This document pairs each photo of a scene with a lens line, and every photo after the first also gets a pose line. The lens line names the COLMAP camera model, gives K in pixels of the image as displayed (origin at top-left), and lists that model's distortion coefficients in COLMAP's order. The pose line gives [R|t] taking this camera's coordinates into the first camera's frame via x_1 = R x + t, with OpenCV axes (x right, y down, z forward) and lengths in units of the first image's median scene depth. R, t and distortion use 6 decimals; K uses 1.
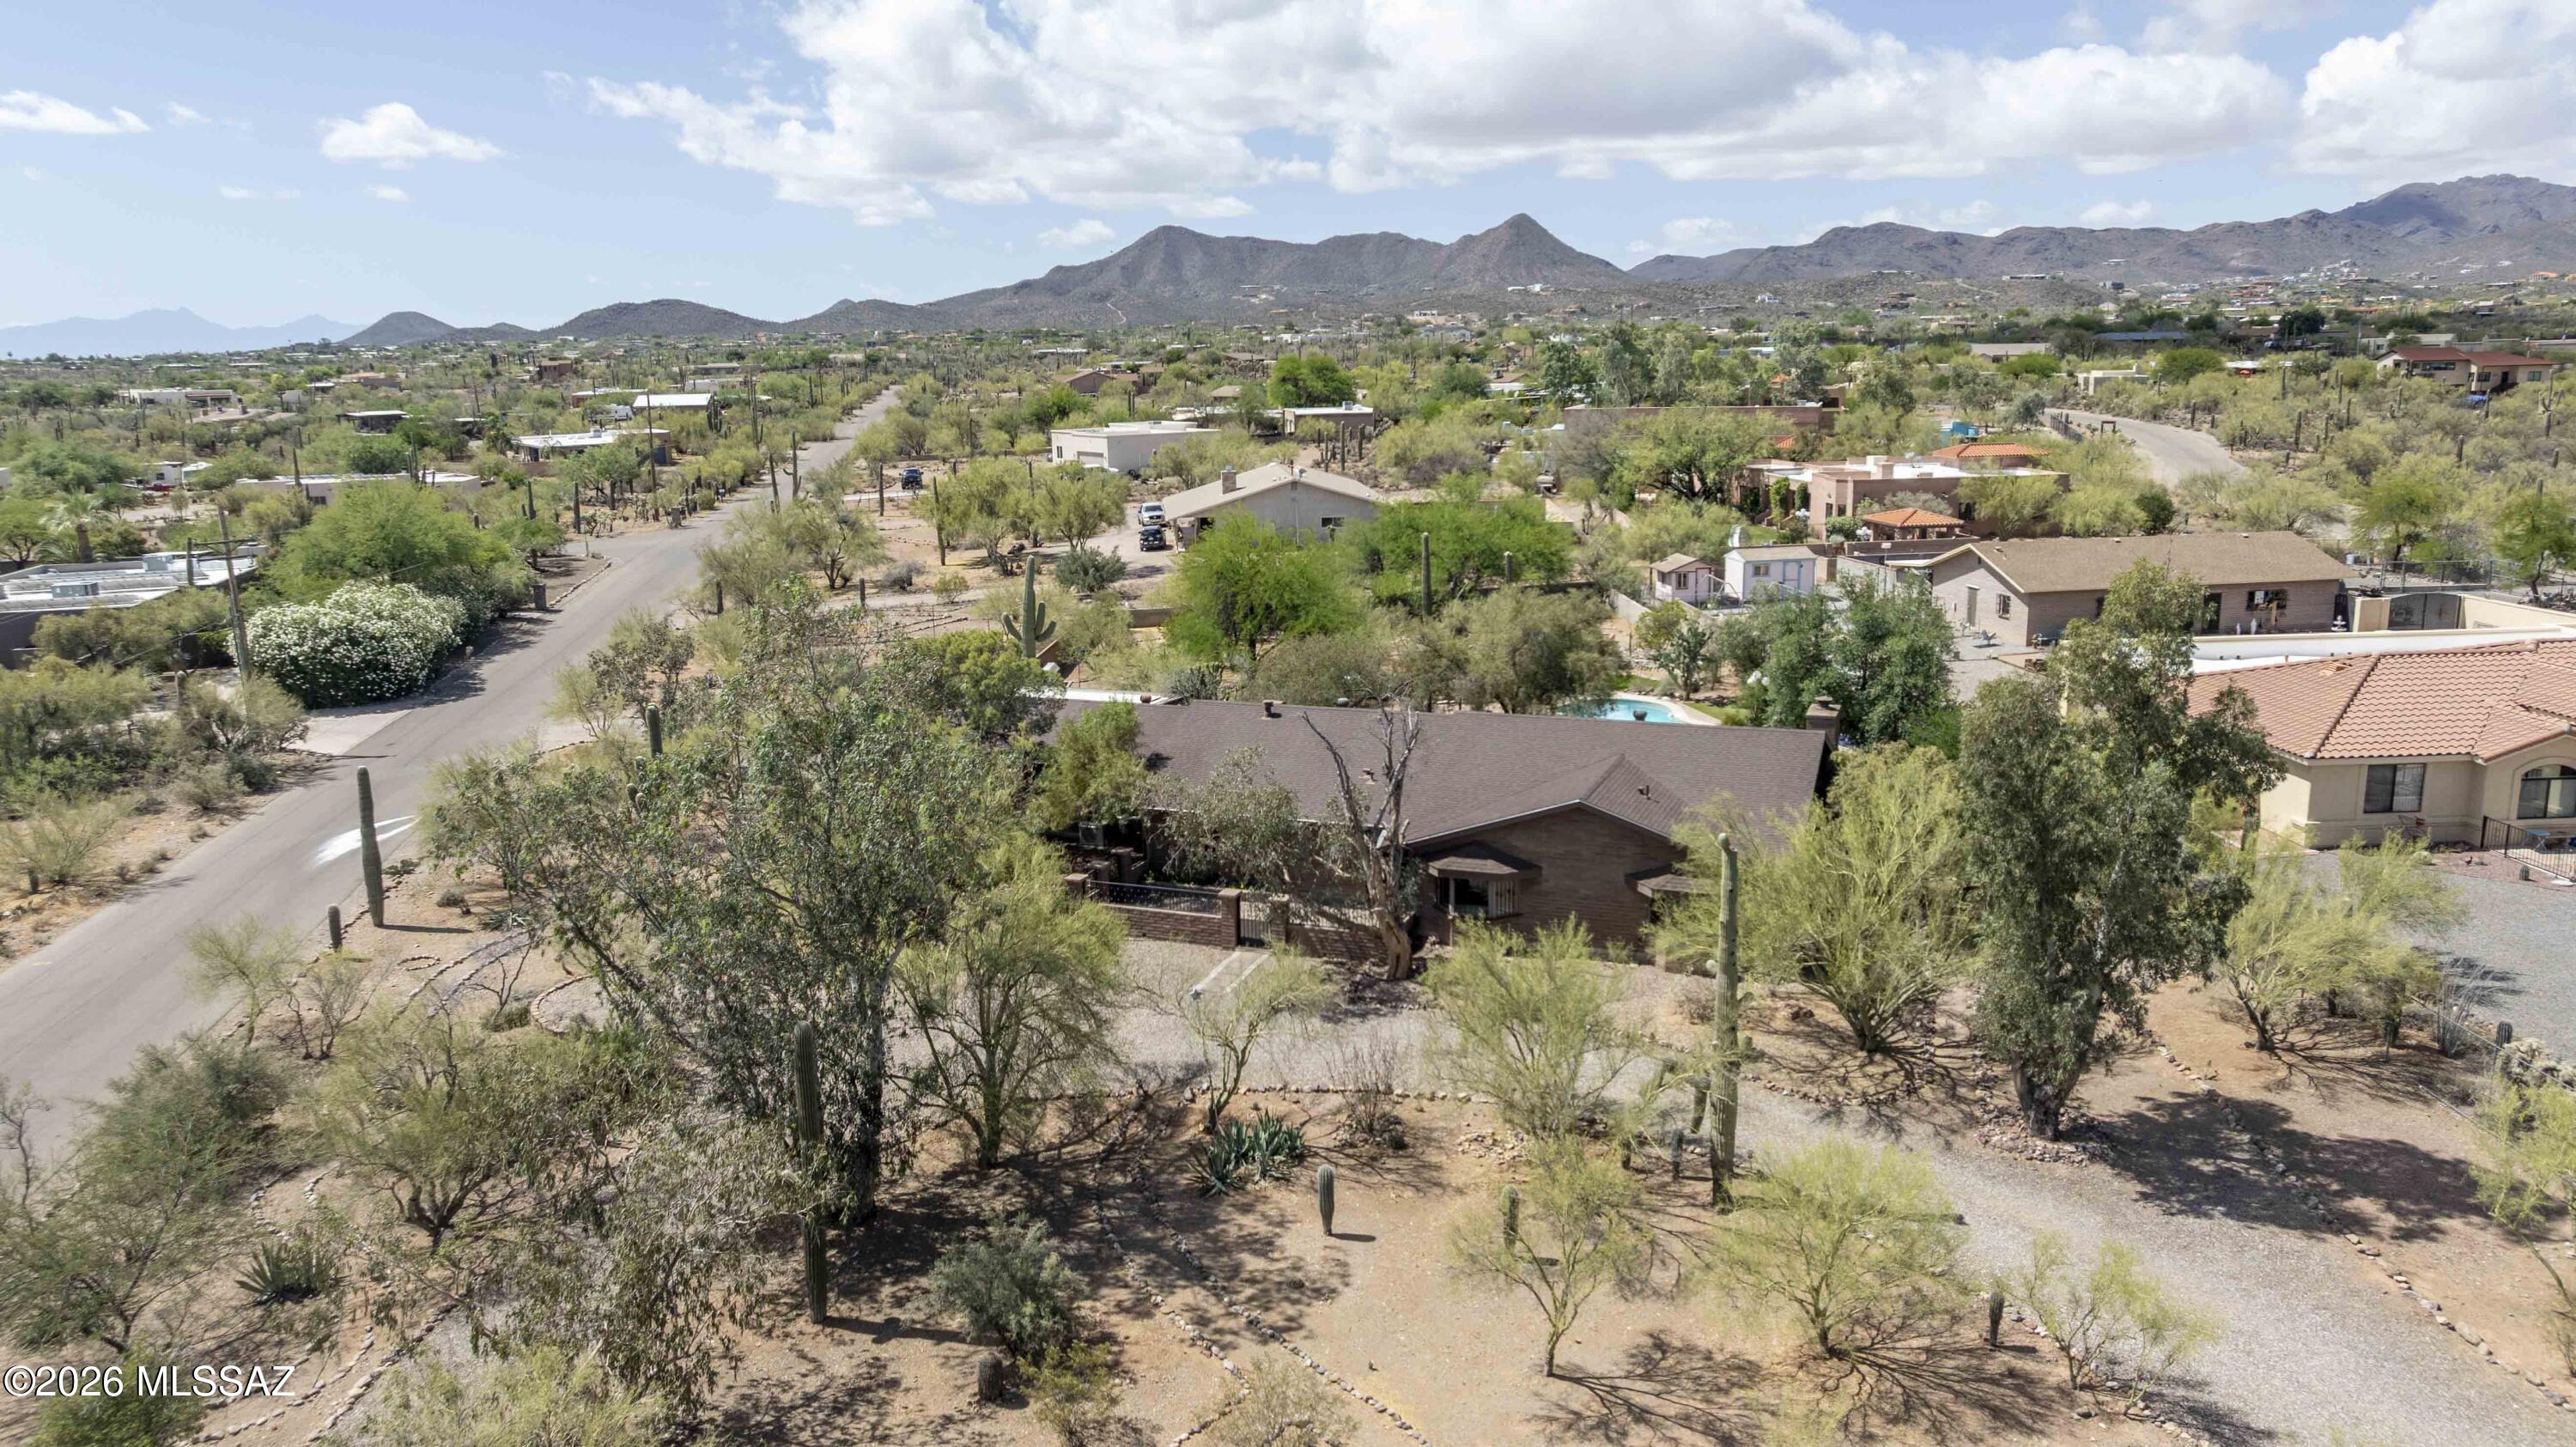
lens RADIAL K [[1444.5, 0, 1288.0], [0, 1444.5, 723.5], [0, 0, 1]] dist [-0.025063, 0.015734]
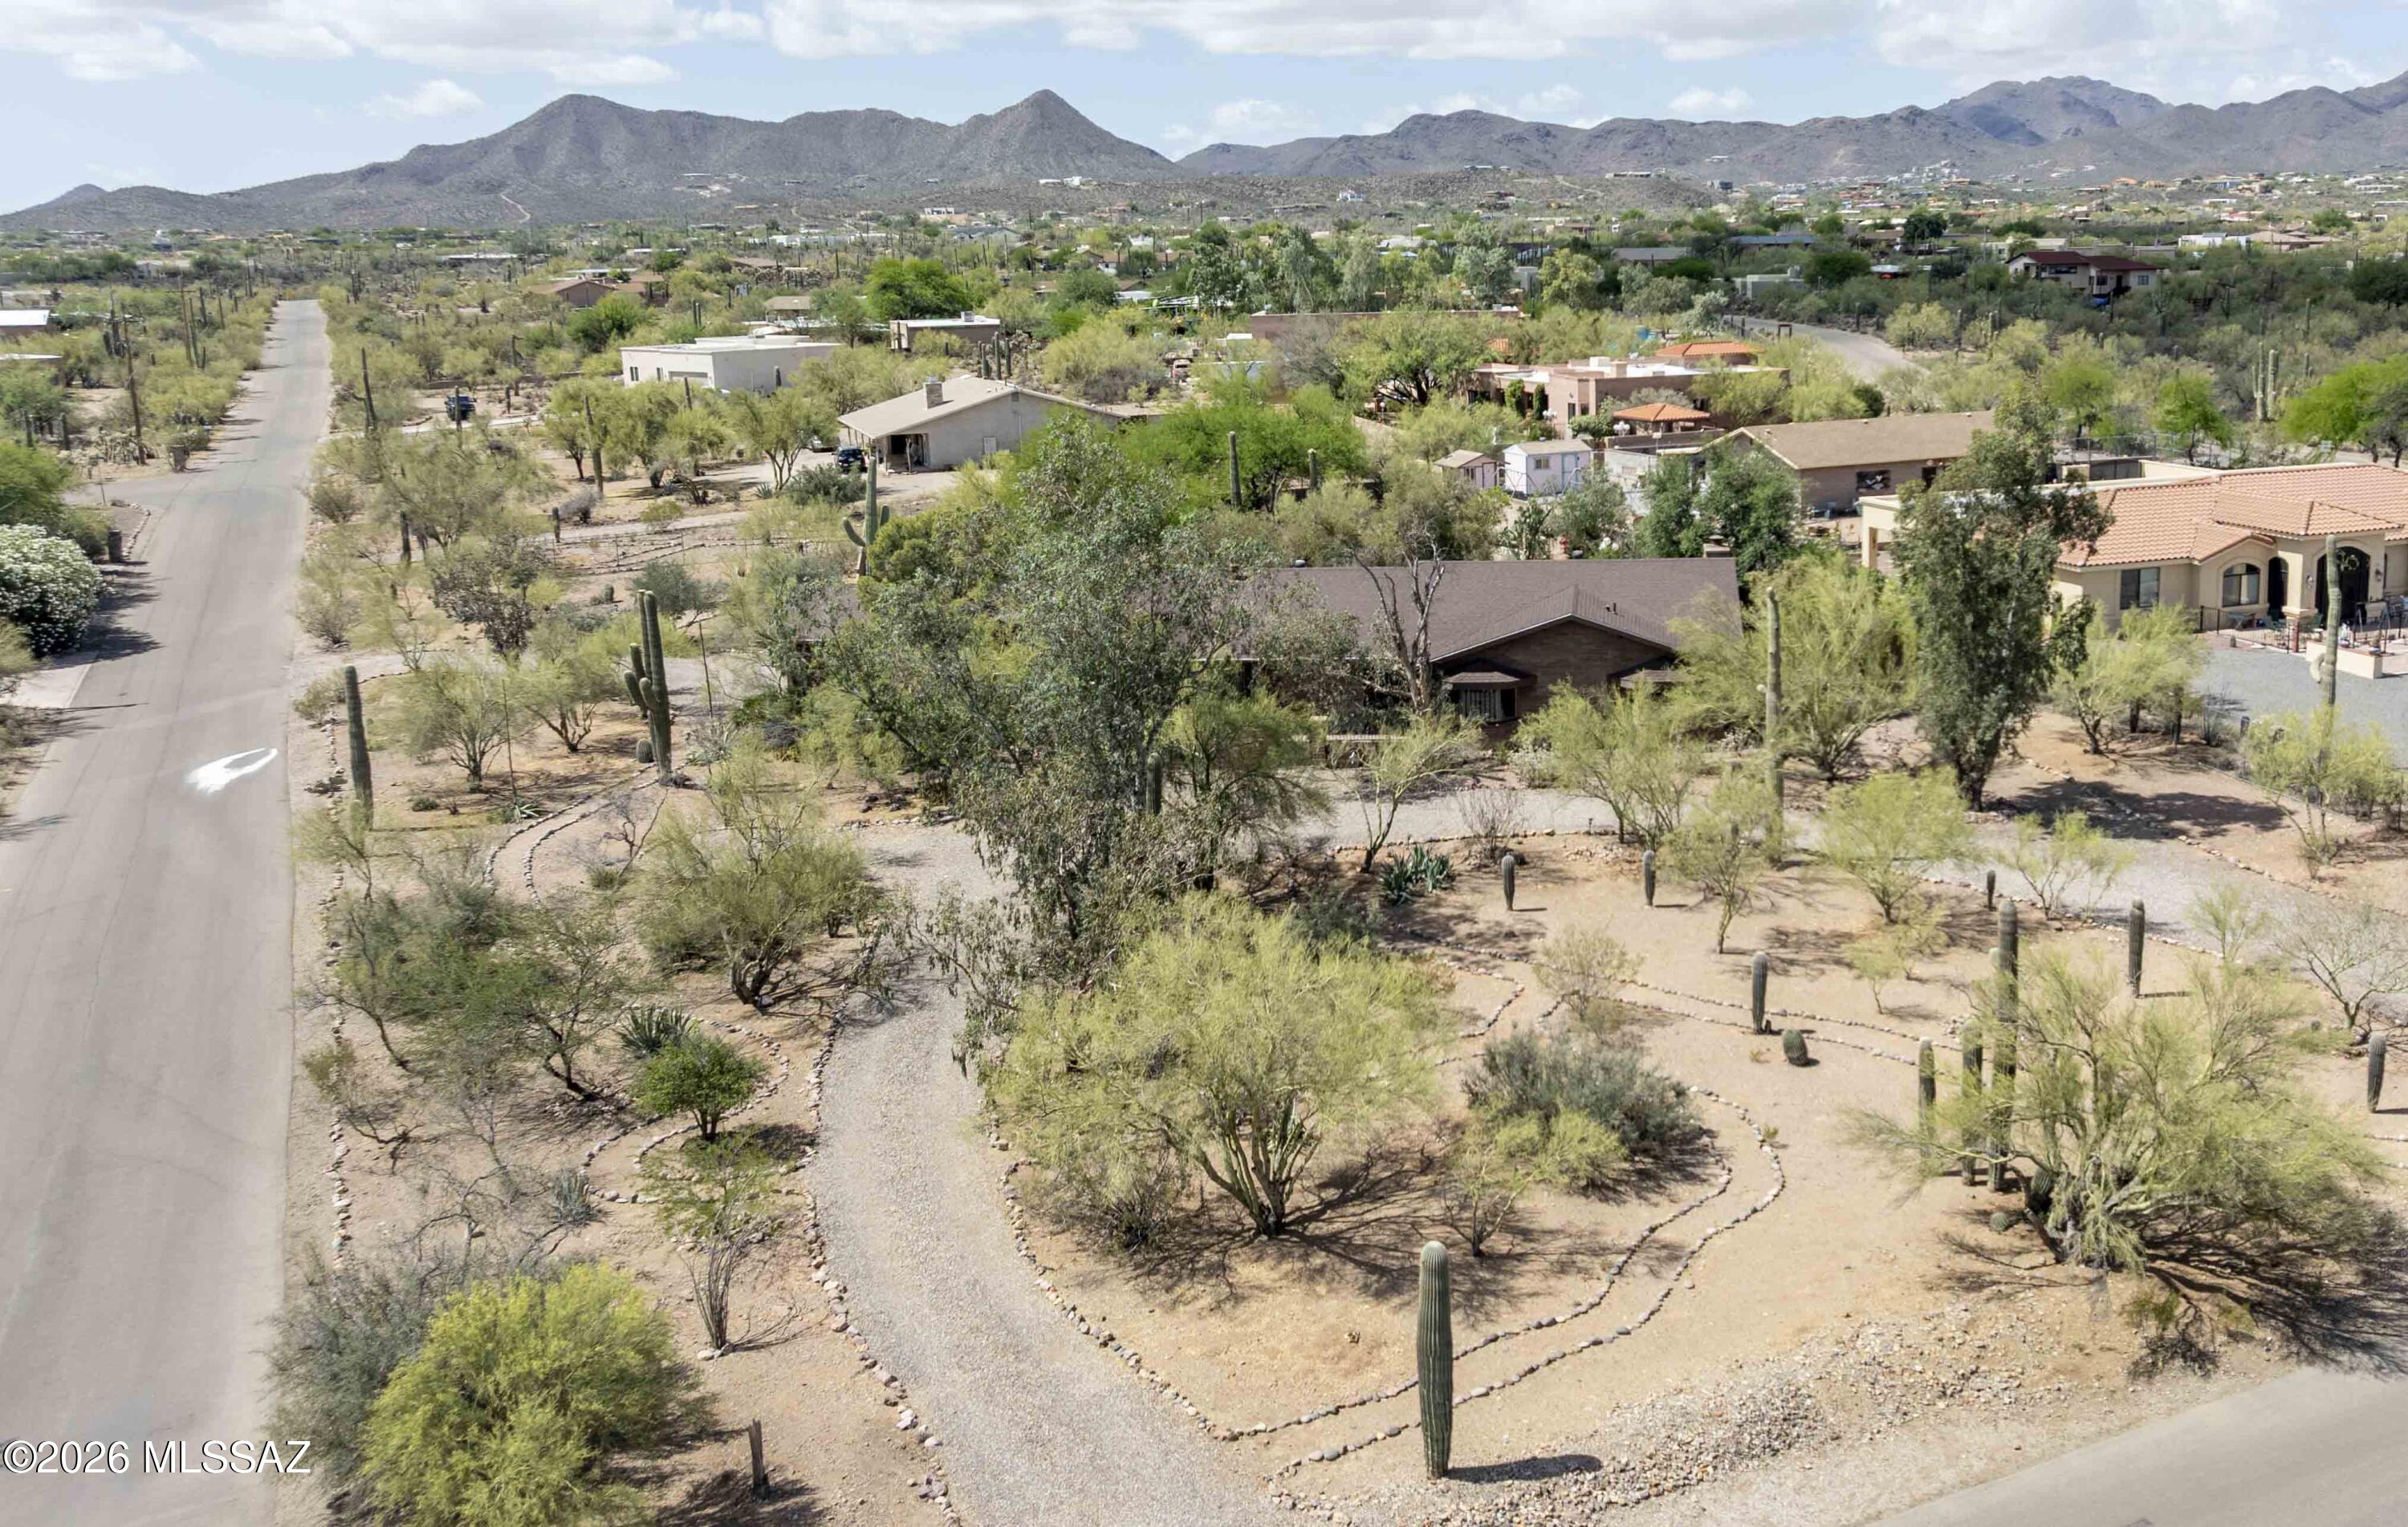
lens RADIAL K [[1767.8, 0, 1204.0], [0, 1767.8, 763.5], [0, 0, 1]] dist [0.000936, -0.010094]
pose [[0.970689, -0.062869, 0.231970, -0.178743], [0.057019, 0.997865, 0.031845, 0.045169], [-0.233476, -0.017685, 0.972202, -0.146900]]
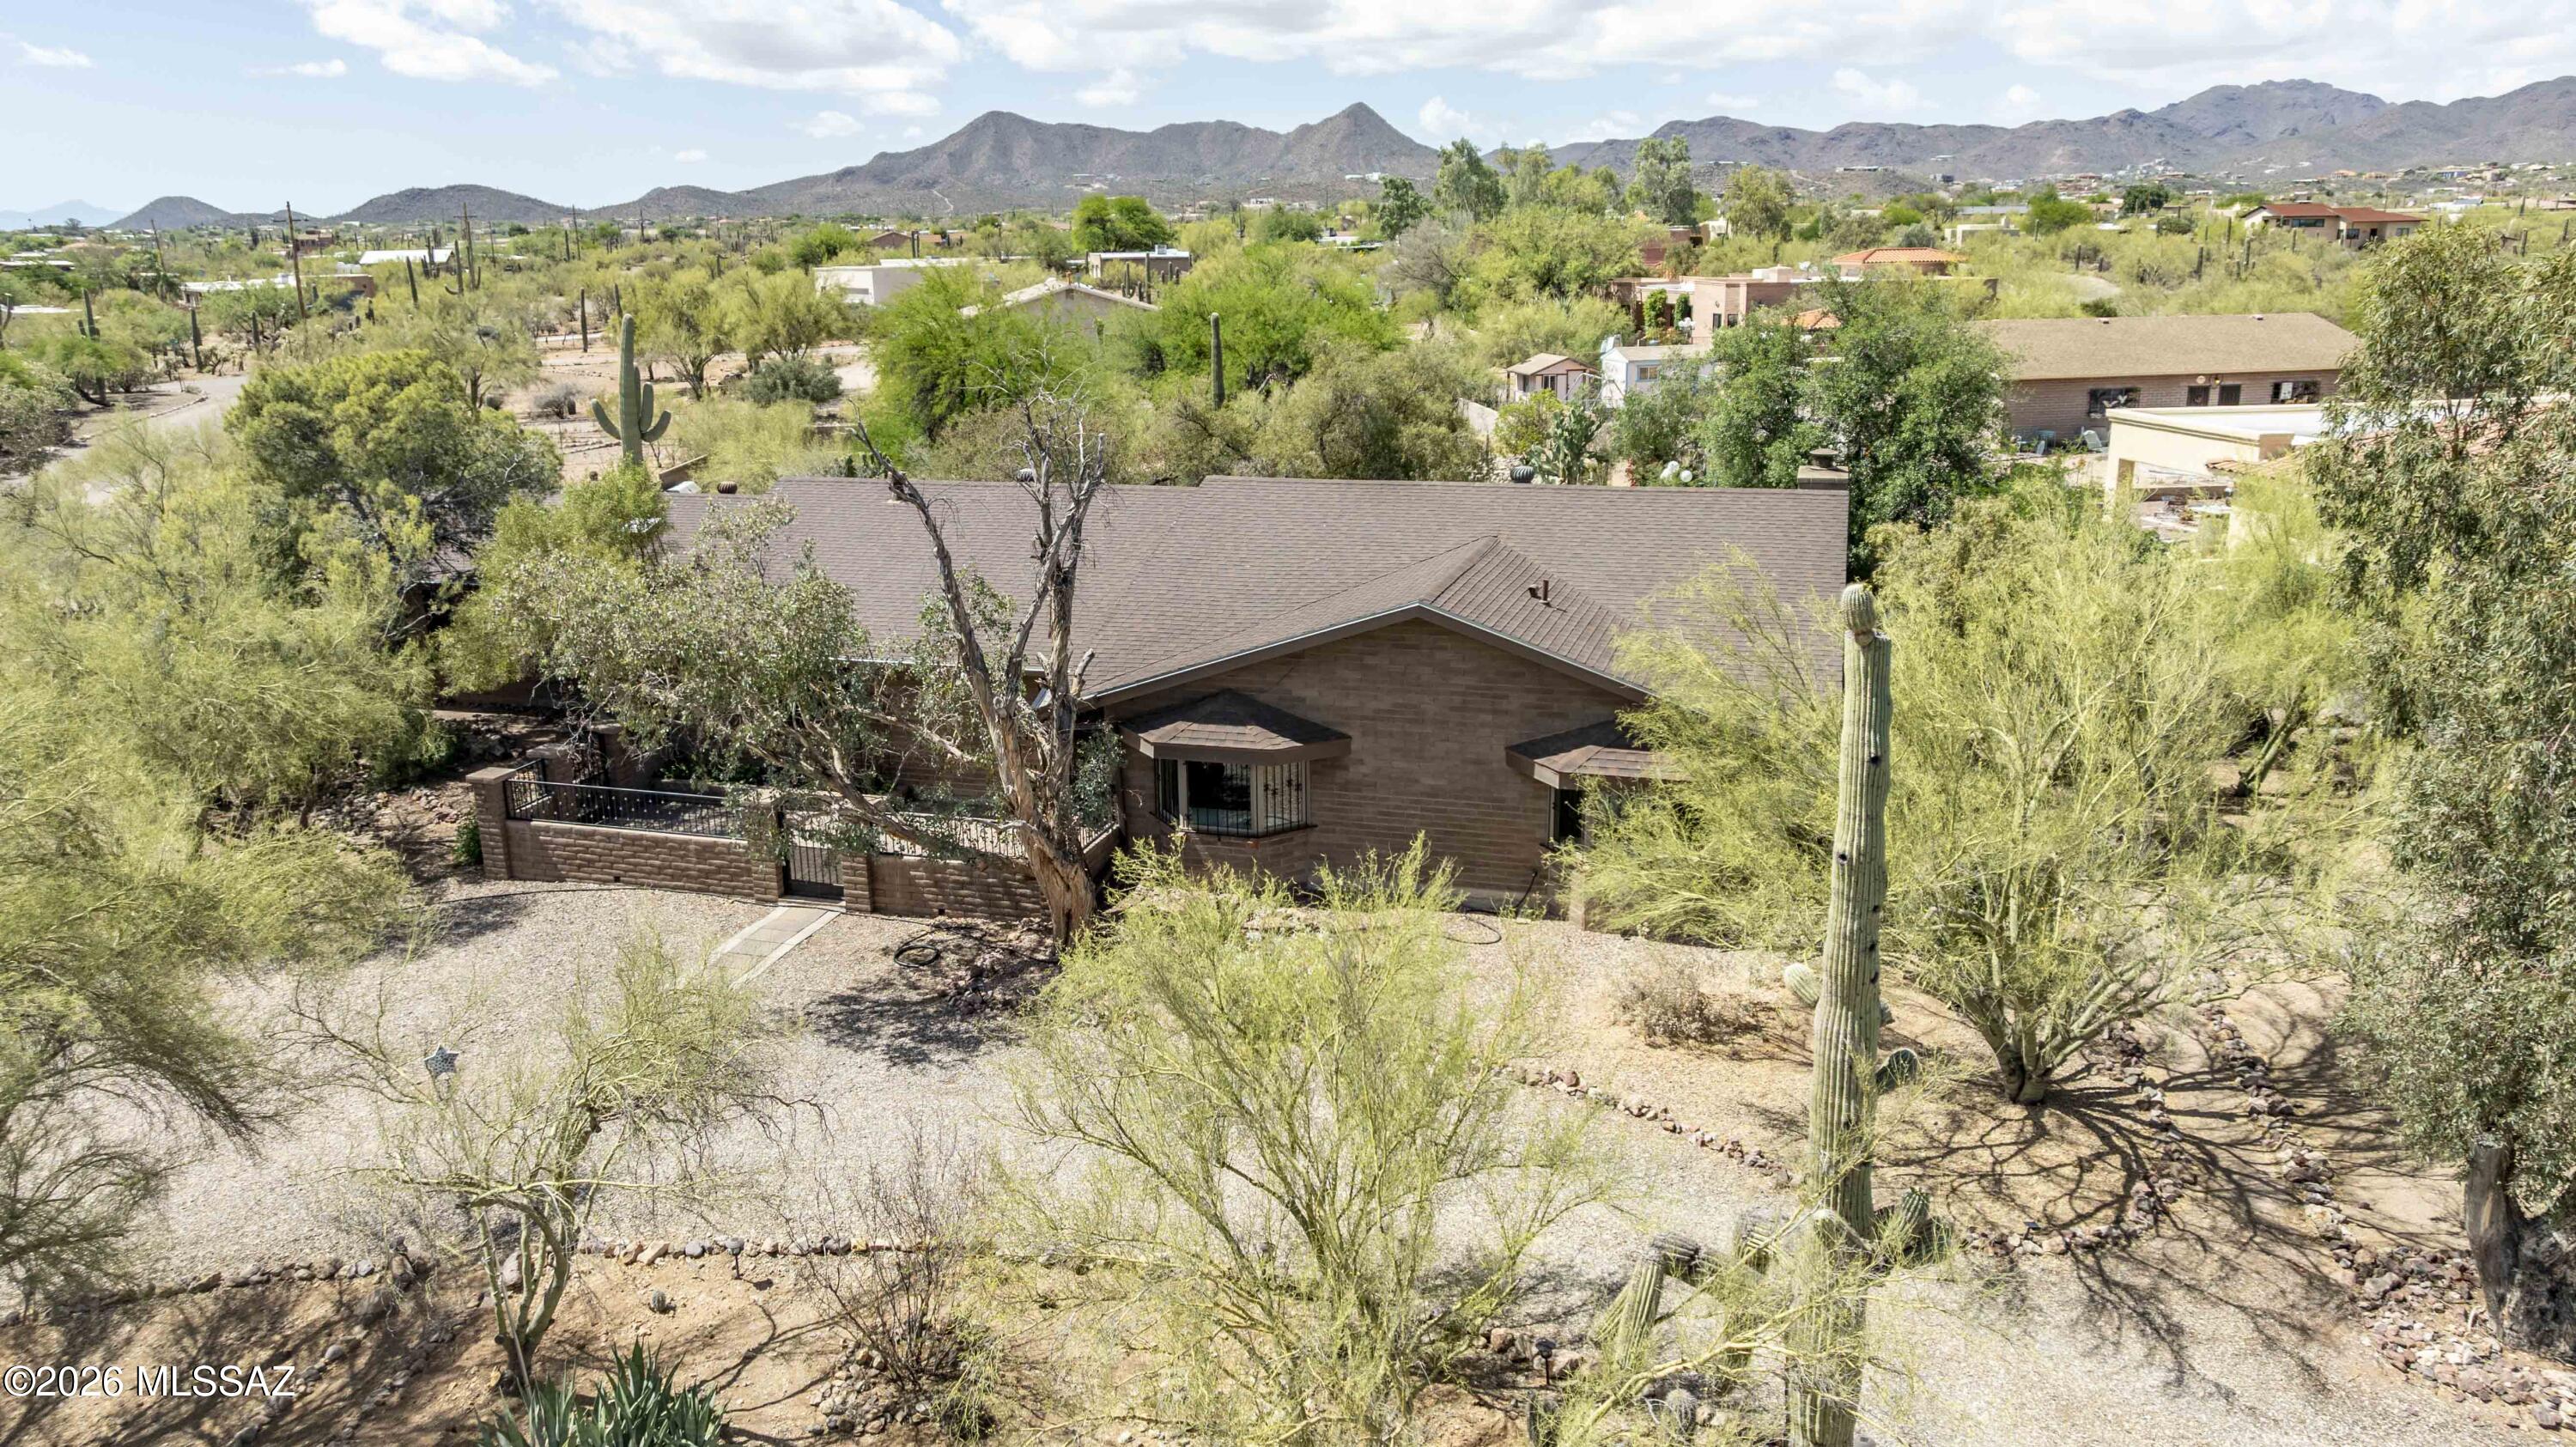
lens RADIAL K [[1444.5, 0, 1288.0], [0, 1444.5, 723.5], [0, 0, 1]] dist [-0.025063, 0.015734]
pose [[0.993976, -0.014865, 0.108586, 0.040033], [0.007571, 0.997706, 0.067276, 0.024339], [-0.109337, -0.066048, 0.991808, 0.198908]]
